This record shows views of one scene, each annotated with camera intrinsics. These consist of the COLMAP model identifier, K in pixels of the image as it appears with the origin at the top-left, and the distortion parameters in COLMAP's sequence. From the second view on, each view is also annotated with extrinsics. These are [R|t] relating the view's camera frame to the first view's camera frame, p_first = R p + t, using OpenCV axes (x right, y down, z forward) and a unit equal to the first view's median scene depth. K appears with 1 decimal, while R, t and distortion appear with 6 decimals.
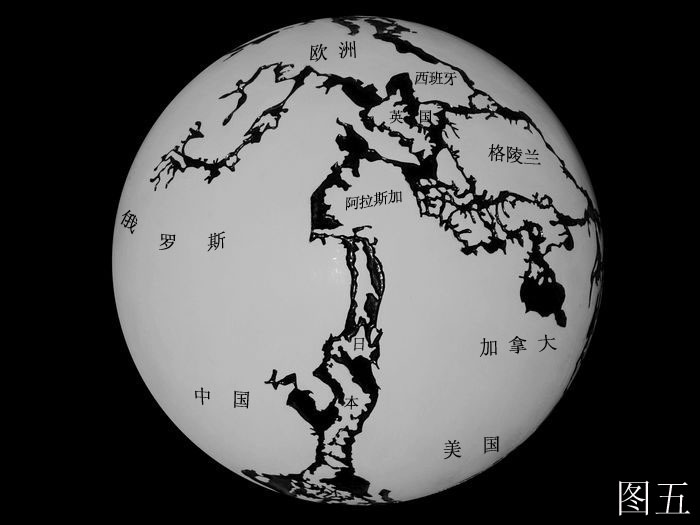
lens RADIAL K [[2324.9, 0, 350.0], [0, 2324.9, 262.5], [0, 0, 1]] dist [0.046647, 0.148761]
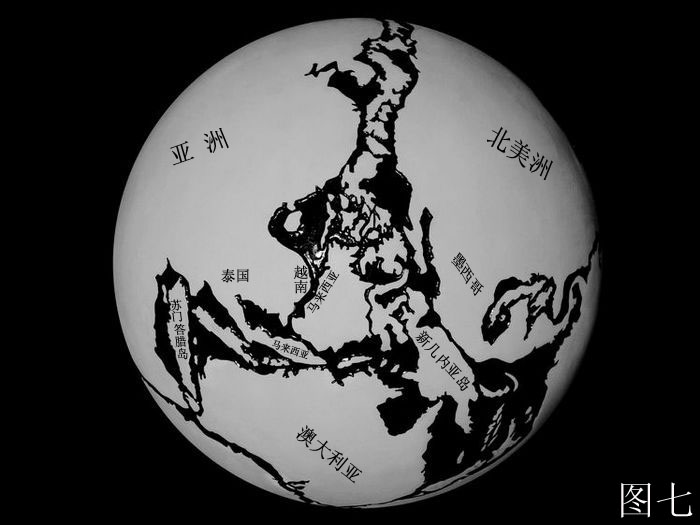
lens RADIAL K [[2324.9, 0, 350.0], [0, 2324.9, 262.5], [0, 0, 1]] dist [0.046647, 0.148761]
pose [[0.987536, 0.086726, 0.131343, -0.142573], [0.106445, 0.246699, -0.963228, 1.044230], [-0.115939, 0.965204, 0.234393, 0.837505]]
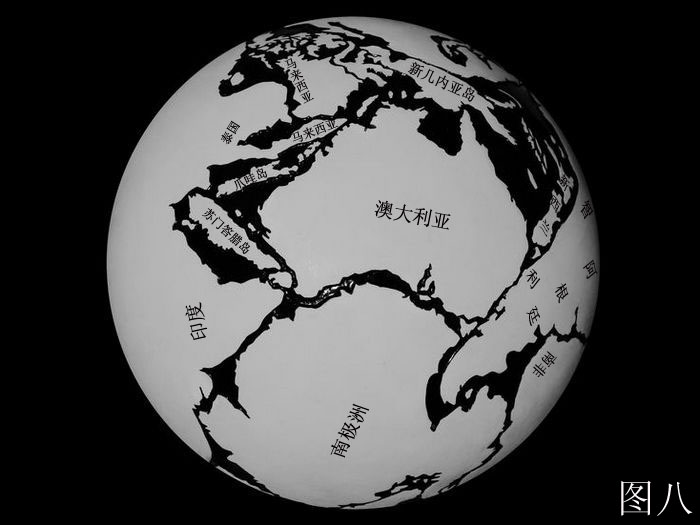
lens RADIAL K [[2324.9, 0, 350.0], [0, 2324.9, 262.5], [0, 0, 1]] dist [0.046647, 0.148761]
pose [[0.839282, -0.330813, 0.431473, -0.463137], [0.065682, -0.726088, -0.684457, 0.738541], [0.539715, 0.602793, -0.587664, 1.724423]]
